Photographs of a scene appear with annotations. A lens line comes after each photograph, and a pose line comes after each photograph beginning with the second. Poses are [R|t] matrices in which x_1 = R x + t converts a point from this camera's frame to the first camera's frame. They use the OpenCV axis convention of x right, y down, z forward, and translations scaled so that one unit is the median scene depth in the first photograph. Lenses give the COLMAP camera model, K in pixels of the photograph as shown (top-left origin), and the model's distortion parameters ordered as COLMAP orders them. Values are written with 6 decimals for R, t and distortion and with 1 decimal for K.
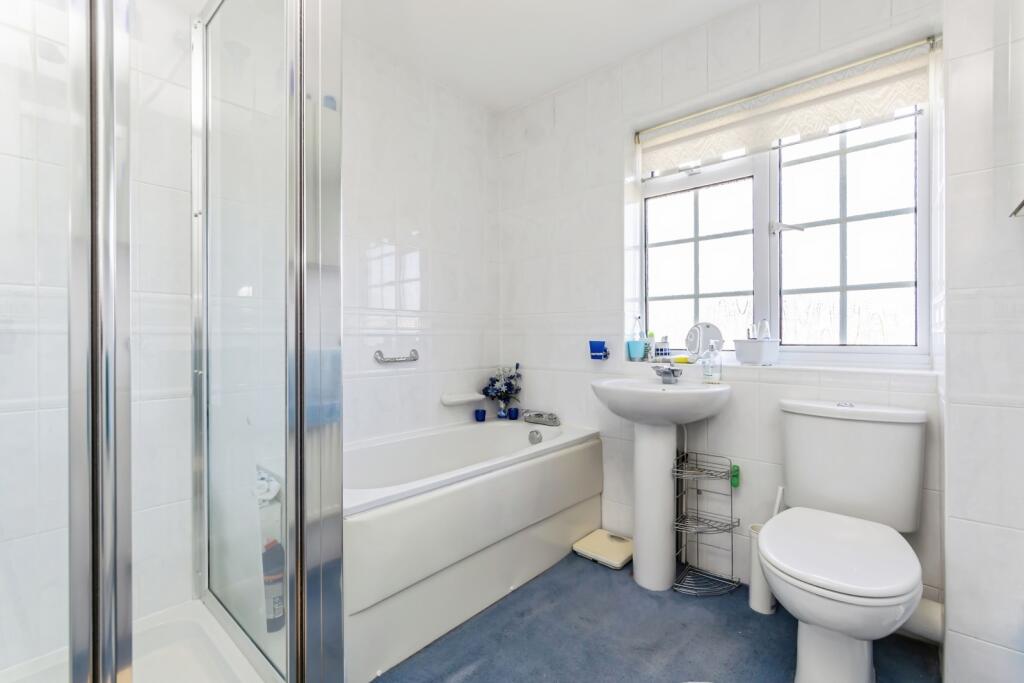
lens RADIAL K [[456.0, 0, 512.5], [0, 456.0, 337.9], [0, 0, 1]] dist [-0.000473, 0.001702]
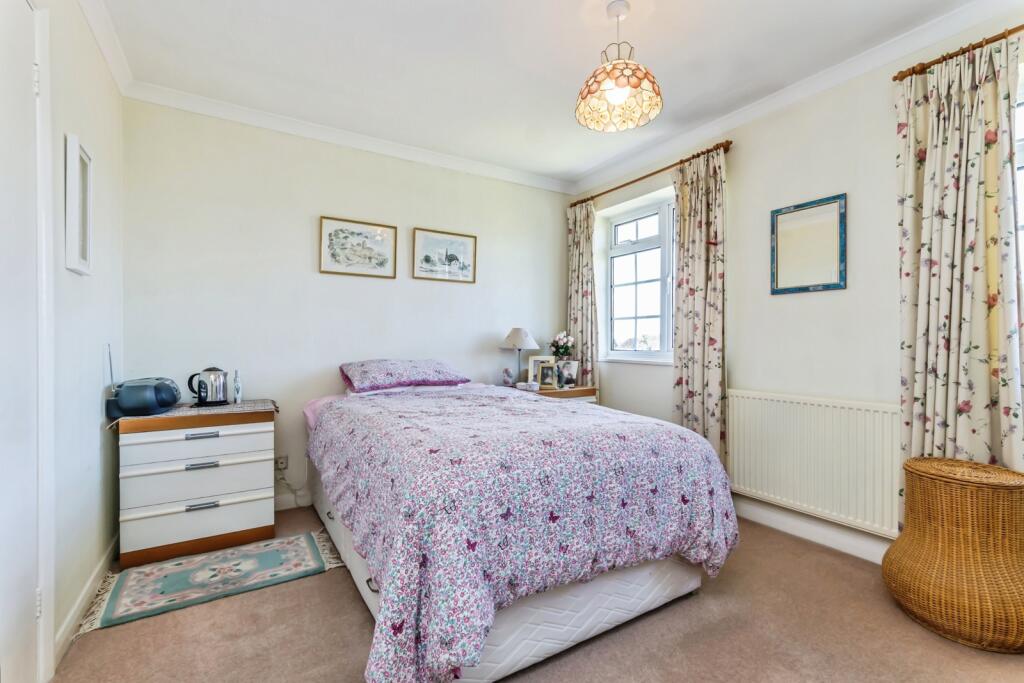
lens RADIAL K [[456.0, 0, 511.0], [0, 456.0, 343.9], [0, 0, 1]] dist [-0.000473, 0.001702]
pose [[0.967301, 0.009187, -0.253467, 0.383180], [-0.009759, 0.999952, -0.000998, 0.008776], [0.253445, 0.003439, 0.967344, -0.701335]]
